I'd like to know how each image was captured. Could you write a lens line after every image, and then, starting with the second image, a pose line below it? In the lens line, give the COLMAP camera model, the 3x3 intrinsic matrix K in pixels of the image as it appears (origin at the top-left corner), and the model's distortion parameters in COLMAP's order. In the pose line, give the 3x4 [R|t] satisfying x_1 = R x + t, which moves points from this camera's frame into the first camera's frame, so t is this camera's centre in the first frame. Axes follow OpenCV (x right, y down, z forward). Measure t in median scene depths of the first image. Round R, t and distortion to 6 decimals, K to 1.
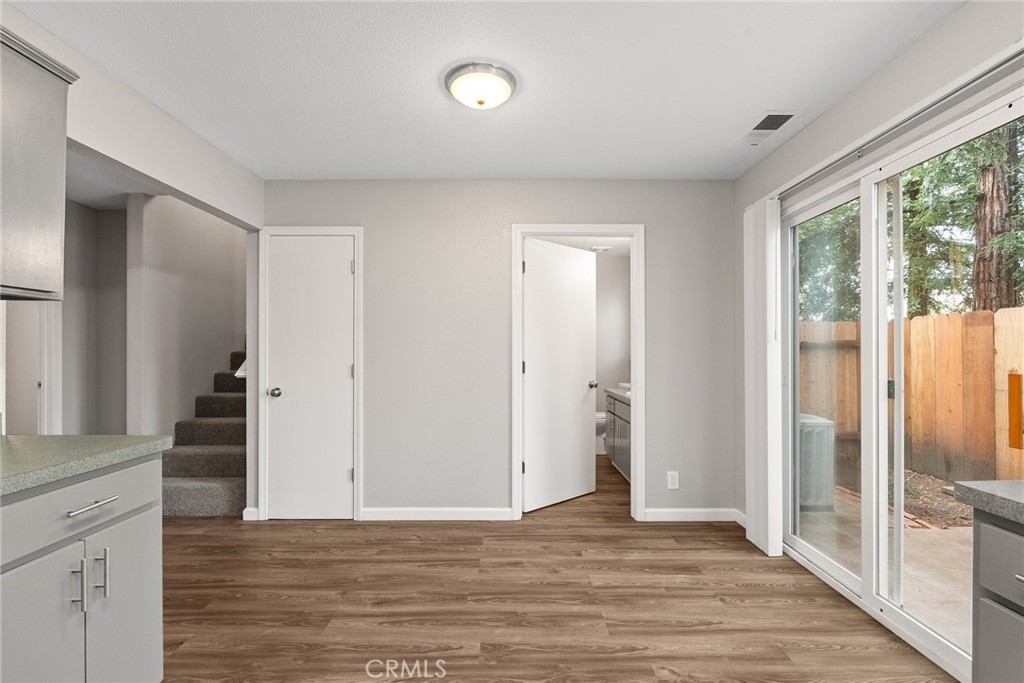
lens RADIAL K [[471.1, 0, 510.9], [0, 471.1, 350.5], [0, 0, 1]] dist [-0.003048, -0.000751]
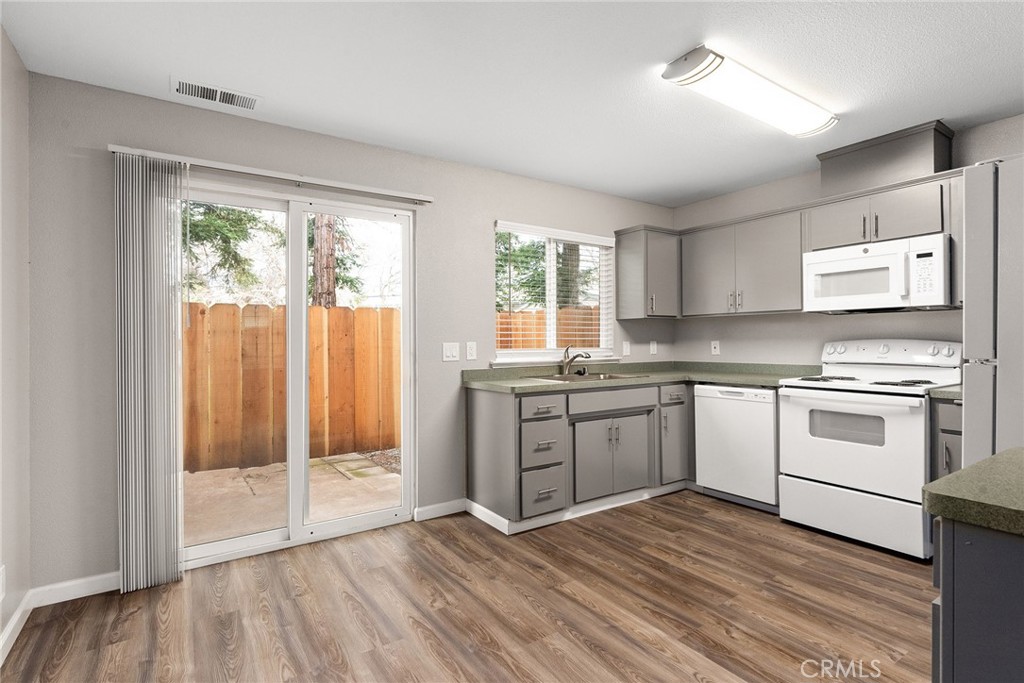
lens RADIAL K [[507.9, 0, 515.0], [0, 507.9, 335.1], [0, 0, 1]] dist [-0.000475, -0.000054]
pose [[-0.568589, -0.000710, 0.822621, -0.681825], [0.003220, 0.999990, 0.003088, -0.016969], [-0.822615, 0.004404, -0.568581, 1.230355]]
